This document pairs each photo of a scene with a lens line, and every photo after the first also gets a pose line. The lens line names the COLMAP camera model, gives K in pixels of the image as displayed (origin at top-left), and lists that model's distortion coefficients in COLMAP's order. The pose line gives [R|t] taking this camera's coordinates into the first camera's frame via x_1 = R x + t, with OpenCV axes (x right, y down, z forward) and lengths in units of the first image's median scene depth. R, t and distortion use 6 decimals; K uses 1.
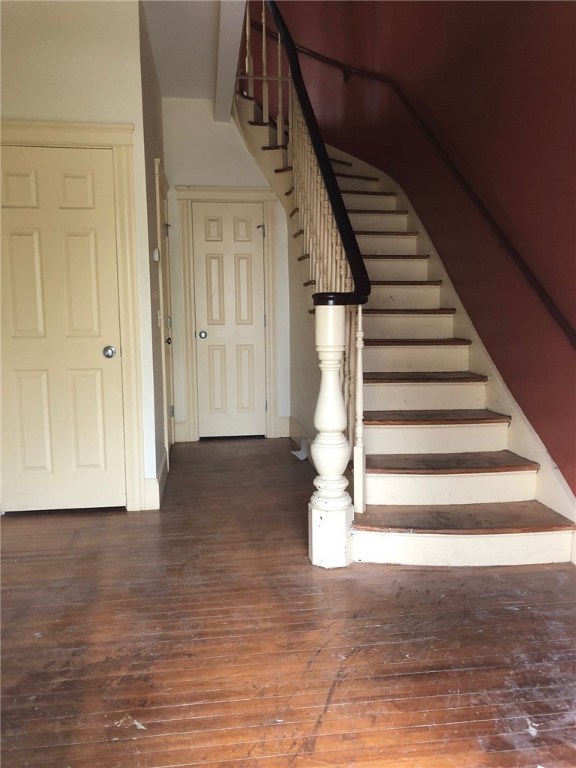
lens RADIAL K [[625.6, 0, 288.0], [0, 625.6, 384.0], [0, 0, 1]] dist [0.038859, 0.000675]
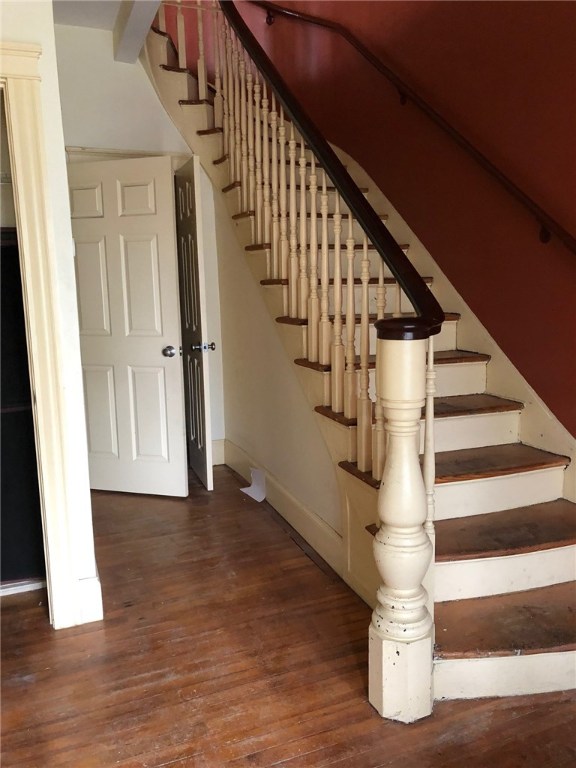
lens RADIAL K [[625.6, 0, 288.0], [0, 625.6, 384.0], [0, 0, 1]] dist [0.038859, 0.000675]
pose [[0.971144, -0.052067, 0.232739, -0.157188], [0.041722, 0.997919, 0.049157, -0.087393], [-0.234815, -0.038029, 0.971296, 0.287570]]
